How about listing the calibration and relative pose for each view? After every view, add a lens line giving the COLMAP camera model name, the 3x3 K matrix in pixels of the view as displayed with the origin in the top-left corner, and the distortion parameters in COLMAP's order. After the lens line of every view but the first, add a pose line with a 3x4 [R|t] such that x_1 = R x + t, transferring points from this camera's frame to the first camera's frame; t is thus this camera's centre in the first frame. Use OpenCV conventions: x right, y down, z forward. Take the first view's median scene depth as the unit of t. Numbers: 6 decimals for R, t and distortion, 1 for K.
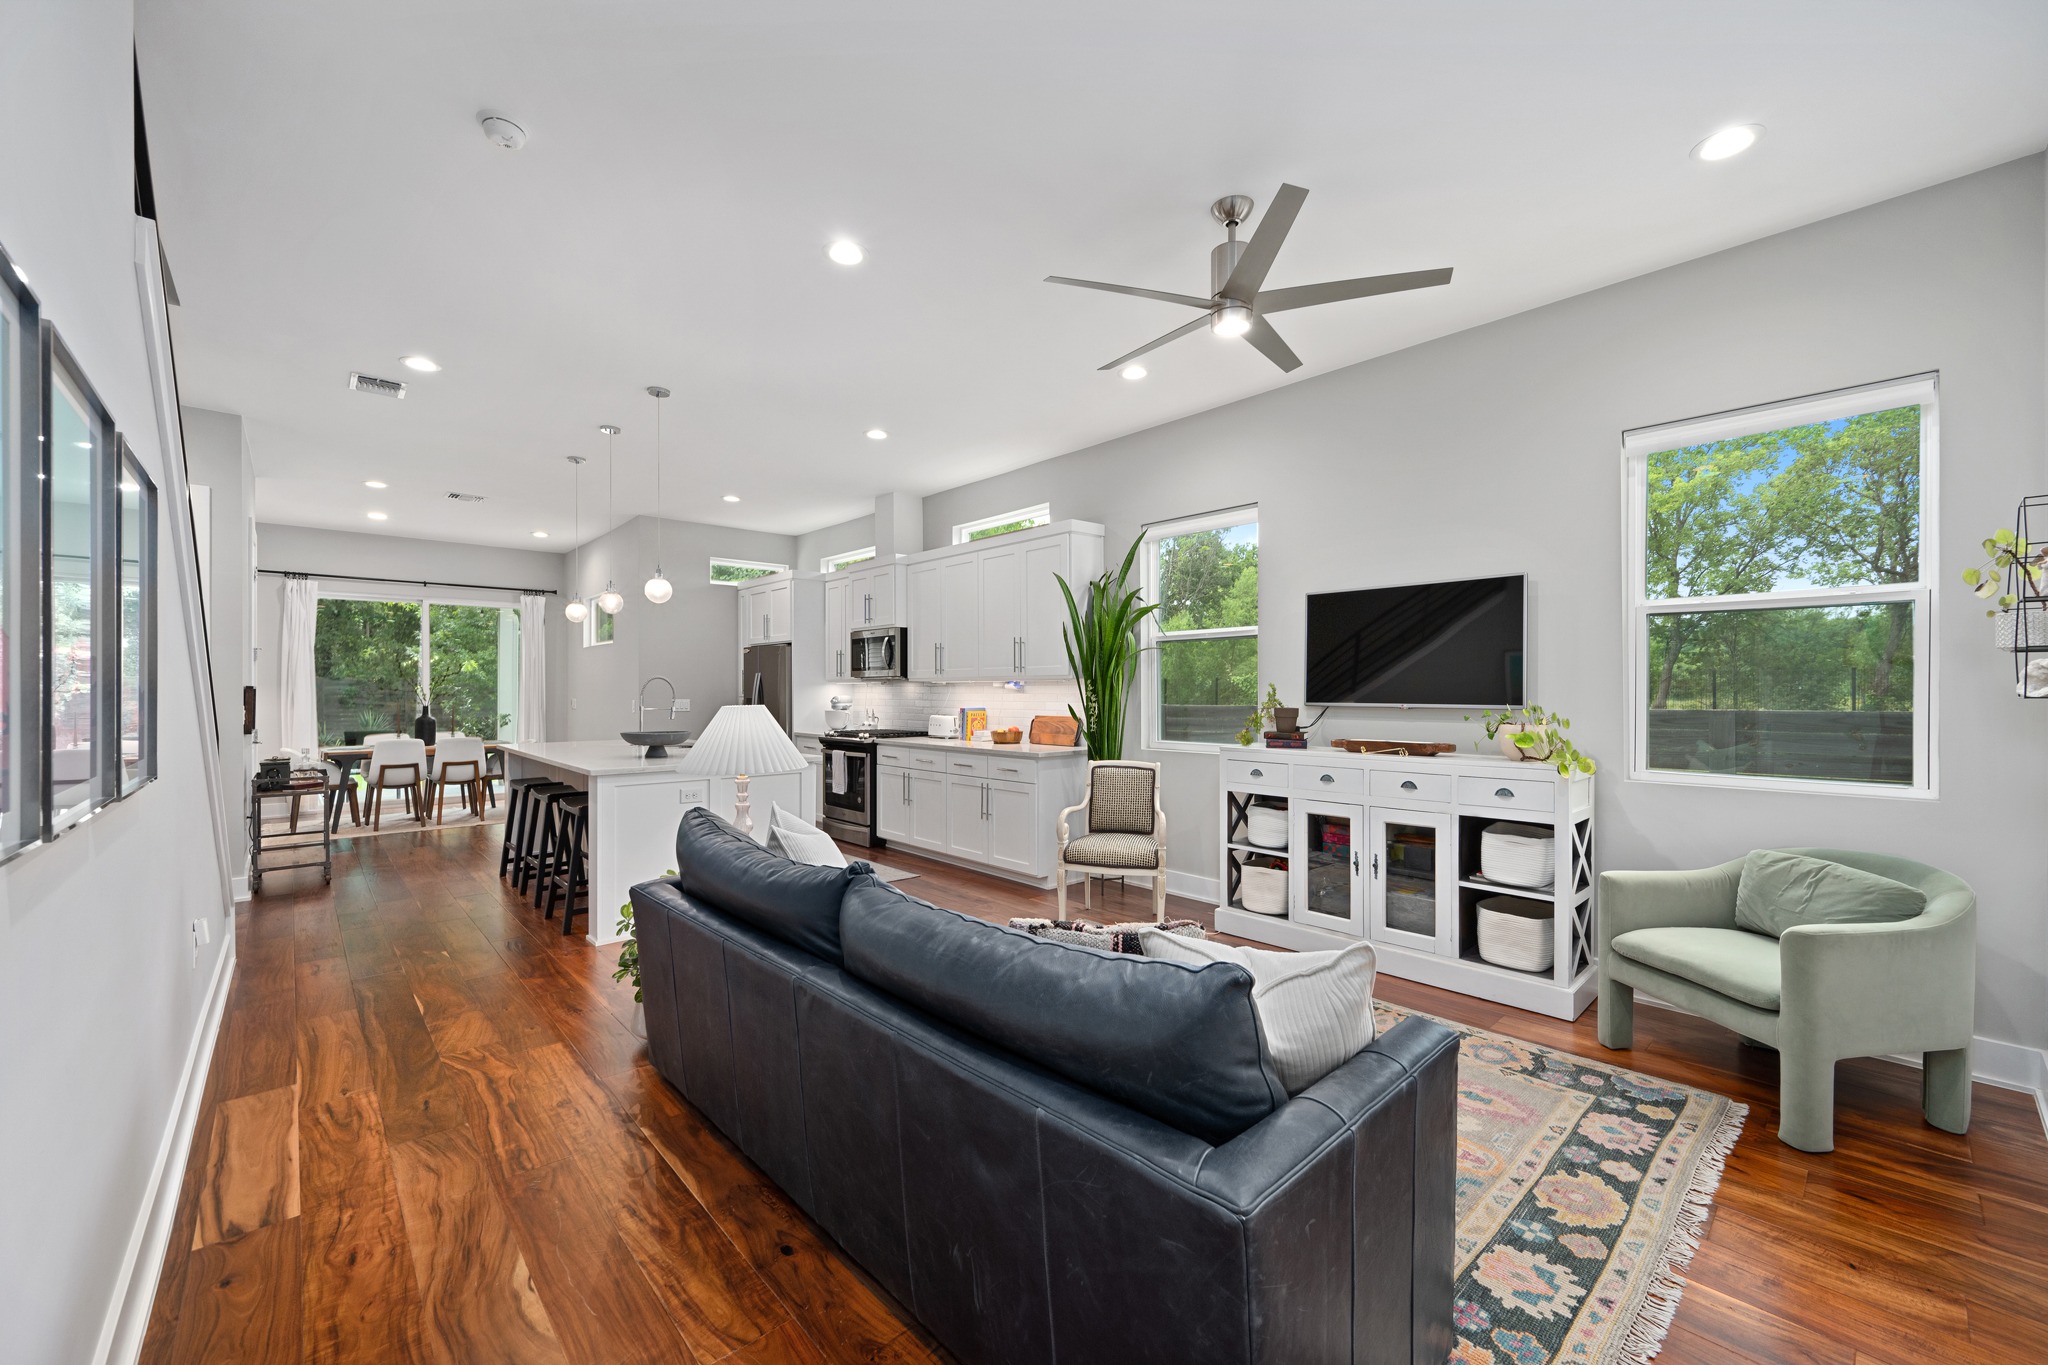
lens RADIAL K [[804.5, 0, 1018.3], [0, 804.5, 694.4], [0, 0, 1]] dist [0.000884, 0.000046]
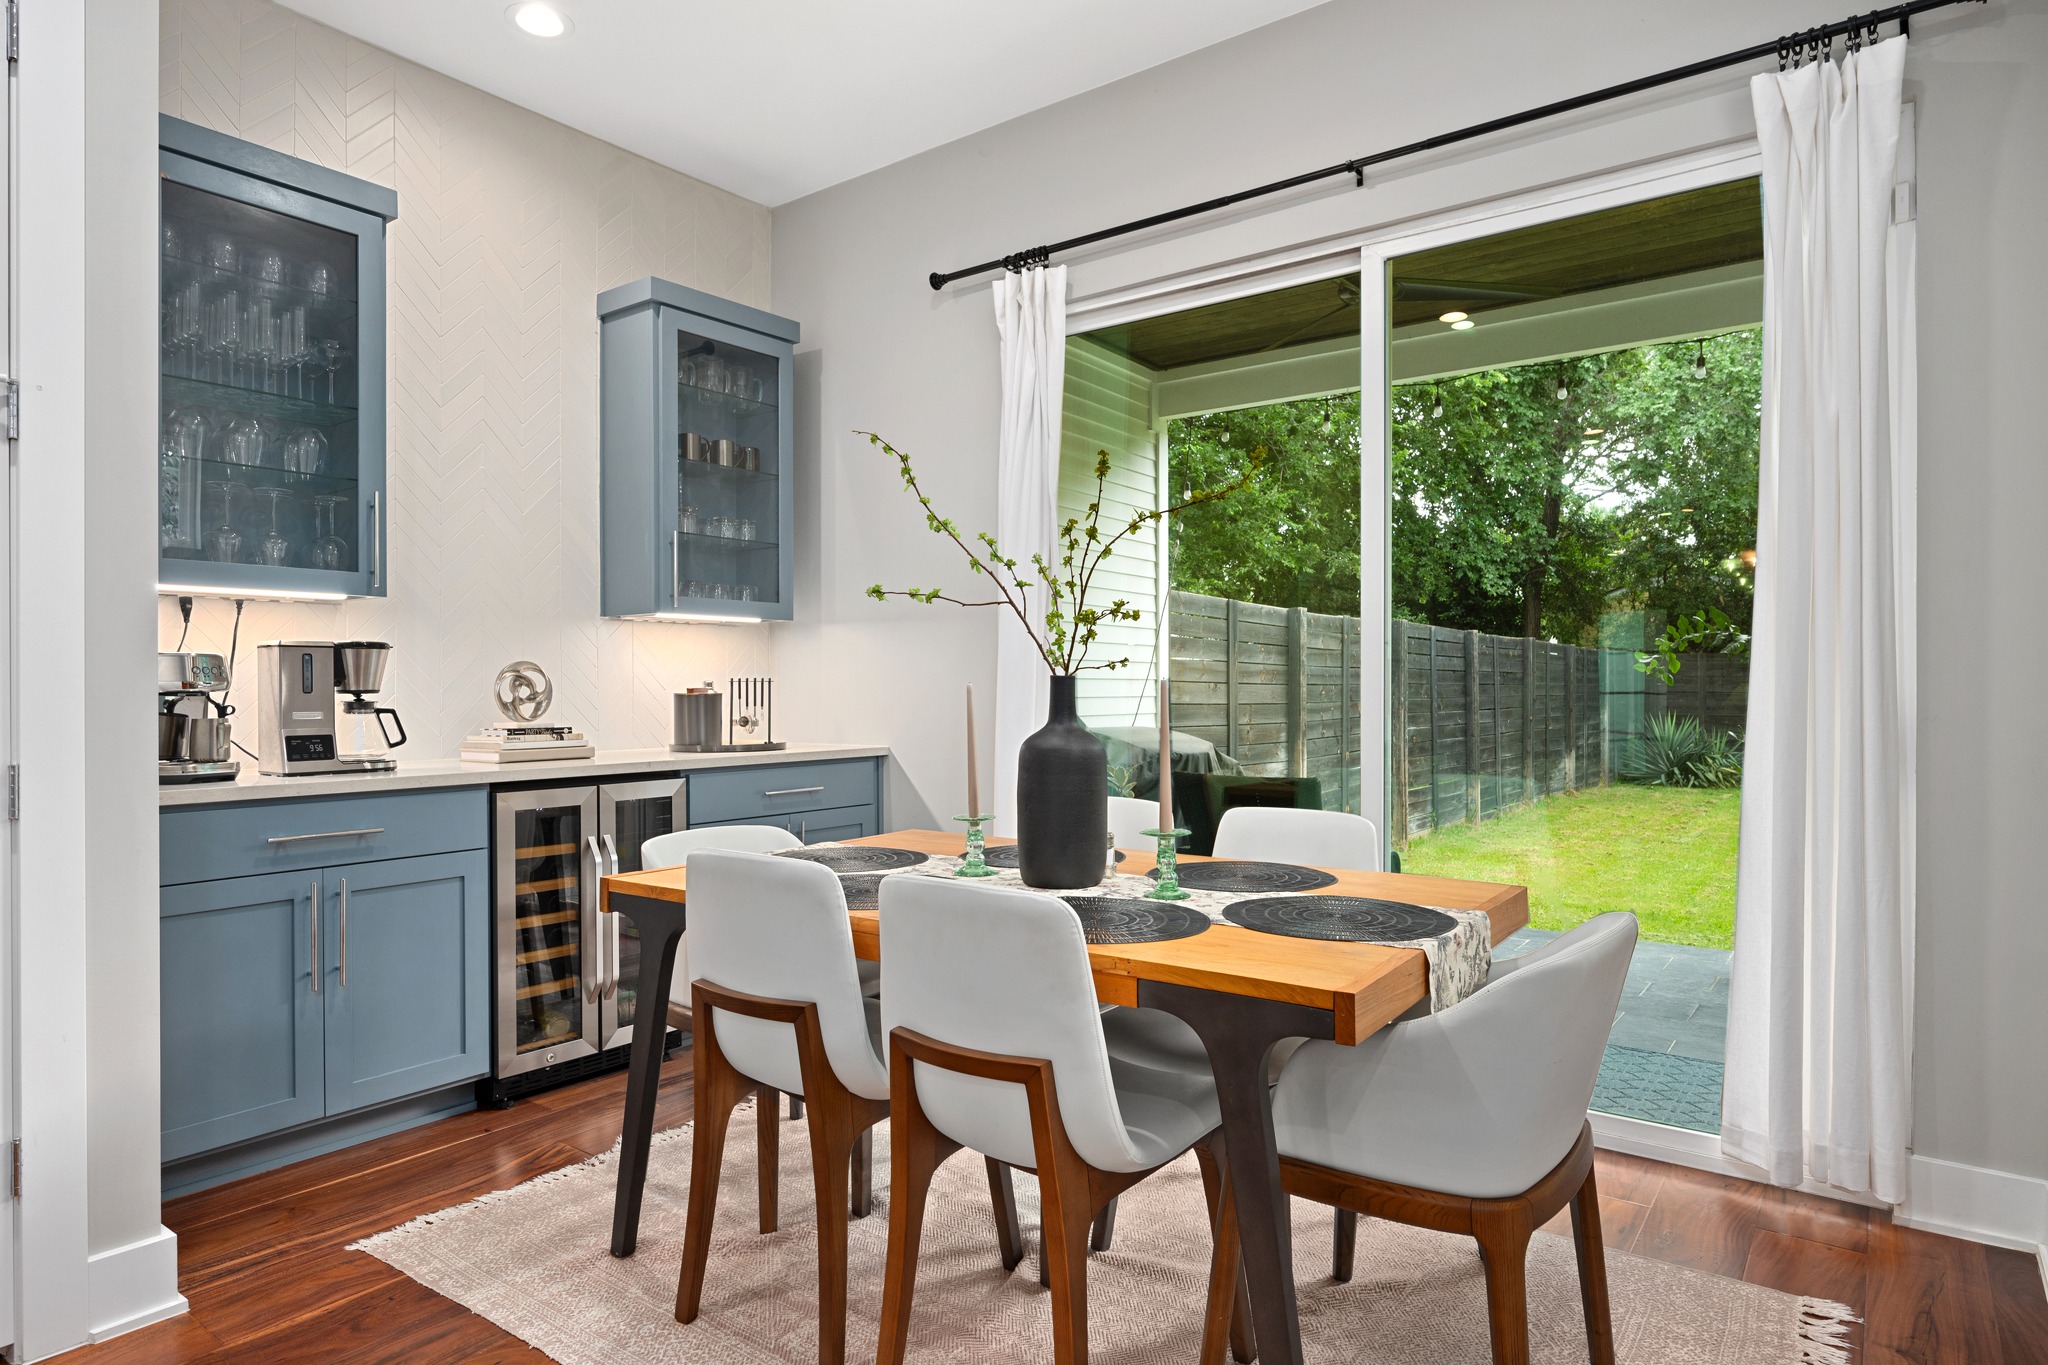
lens RADIAL K [[1195.3, 0, 994.0], [0, 1195.3, 691.7], [0, 0, 1]] dist [-0.000864, 0.000026]
pose [[0.184427, 0.003610, -0.982840, -0.589998], [-0.001127, 0.999993, 0.003462, 0.023334], [0.982846, 0.000470, 0.184430, 1.198665]]
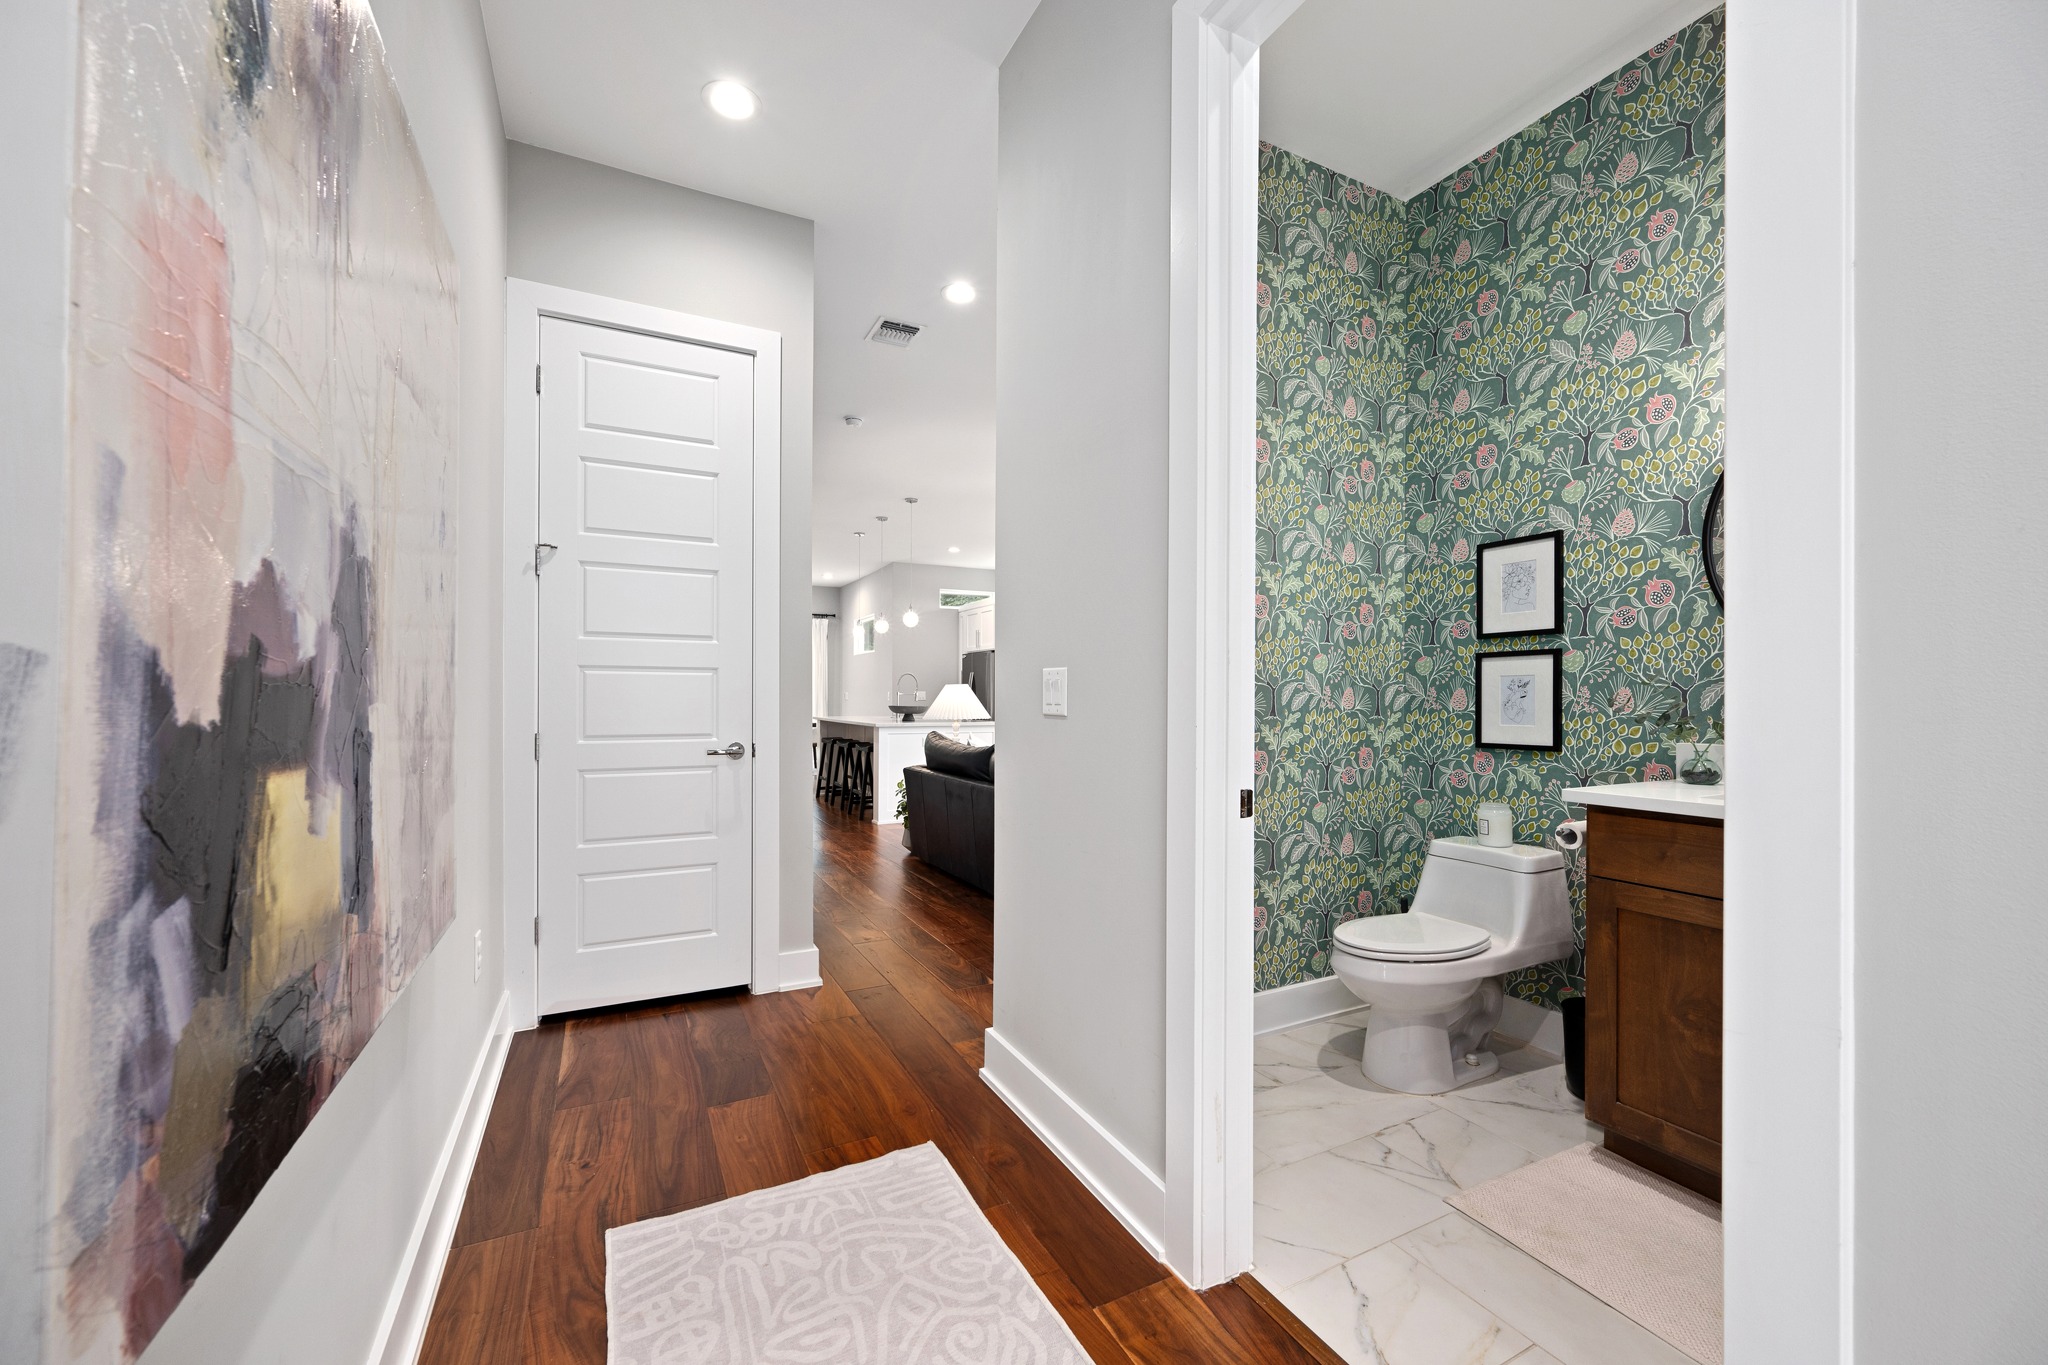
lens RADIAL K [[804.5, 0, 1018.3], [0, 804.5, 694.4], [0, 0, 1]] dist [0.000884, 0.000046]
pose [[0.964256, 0.000271, -0.264971, 0.151916], [-0.002591, 0.999961, -0.008405, 0.028815], [0.264958, 0.008791, 0.964220, -0.396815]]
